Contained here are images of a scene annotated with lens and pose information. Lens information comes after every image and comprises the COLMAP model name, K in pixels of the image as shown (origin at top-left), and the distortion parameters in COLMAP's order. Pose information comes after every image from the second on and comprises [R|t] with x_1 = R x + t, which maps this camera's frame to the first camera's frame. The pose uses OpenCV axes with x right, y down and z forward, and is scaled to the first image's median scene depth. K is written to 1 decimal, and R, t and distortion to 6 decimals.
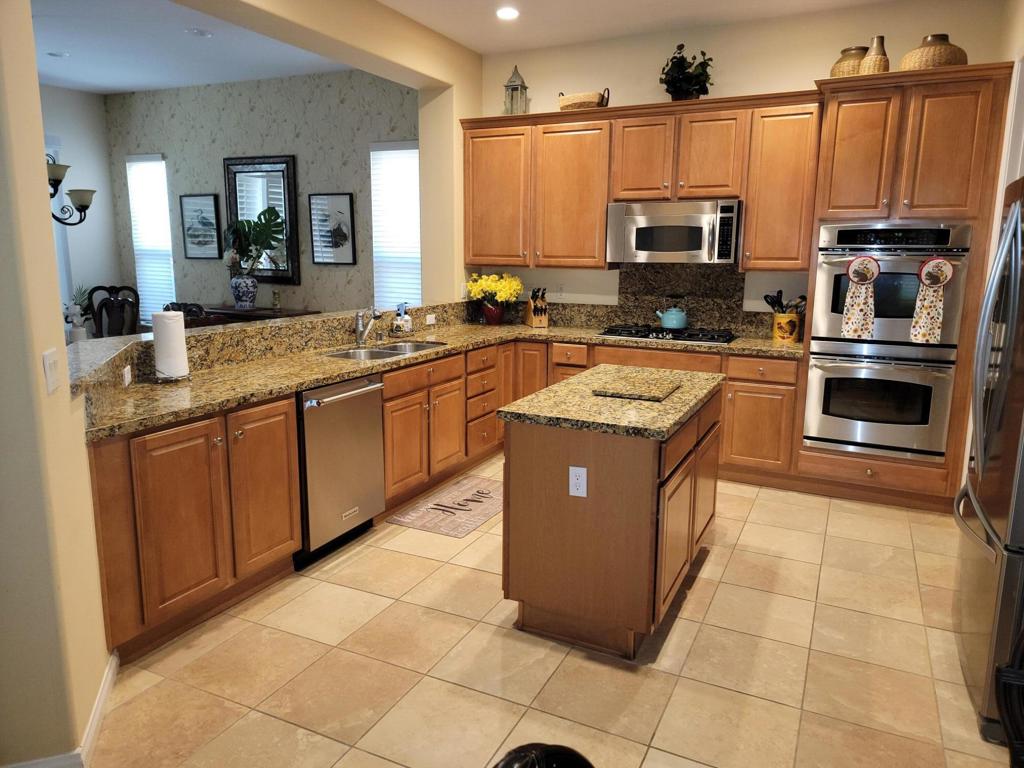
lens RADIAL K [[706.9, 0, 517.5], [0, 706.9, 374.1], [0, 0, 1]] dist [0.041214, -0.000801]
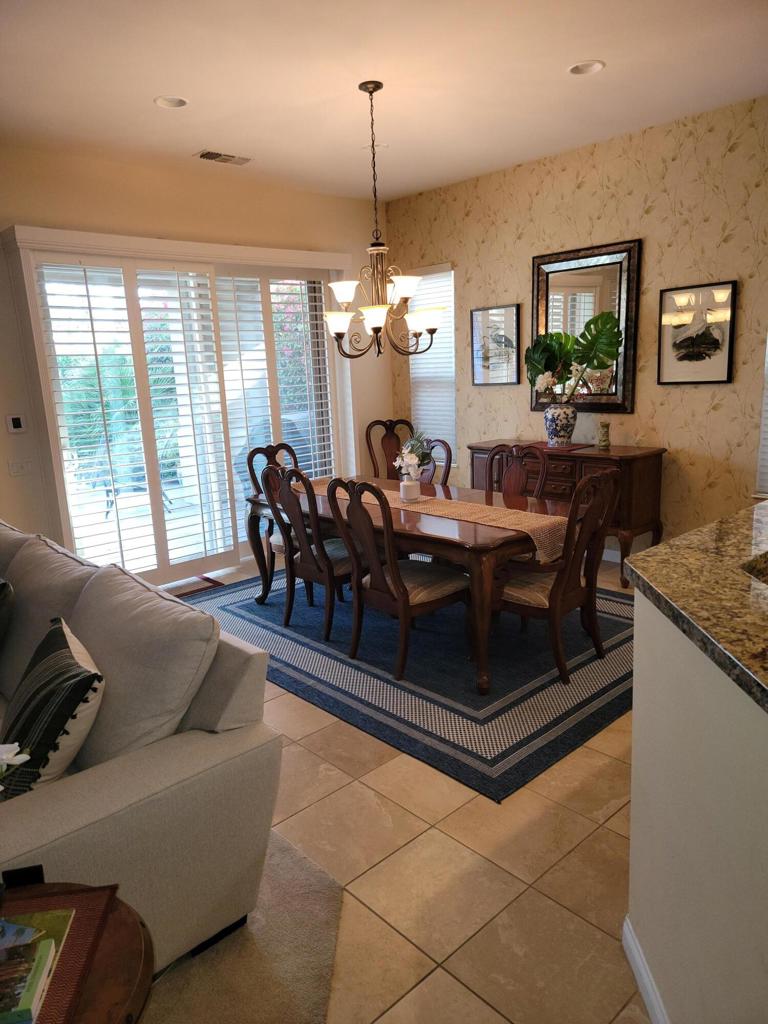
lens RADIAL K [[706.9, 0, 379.3], [0, 706.9, 520.4], [0, 0, 1]] dist [0.041214, -0.000801]
pose [[0.930919, 0.023345, -0.364478, -0.284628], [-0.004138, 0.998565, 0.053391, -0.051032], [0.365202, -0.048194, 0.929680, 0.187281]]
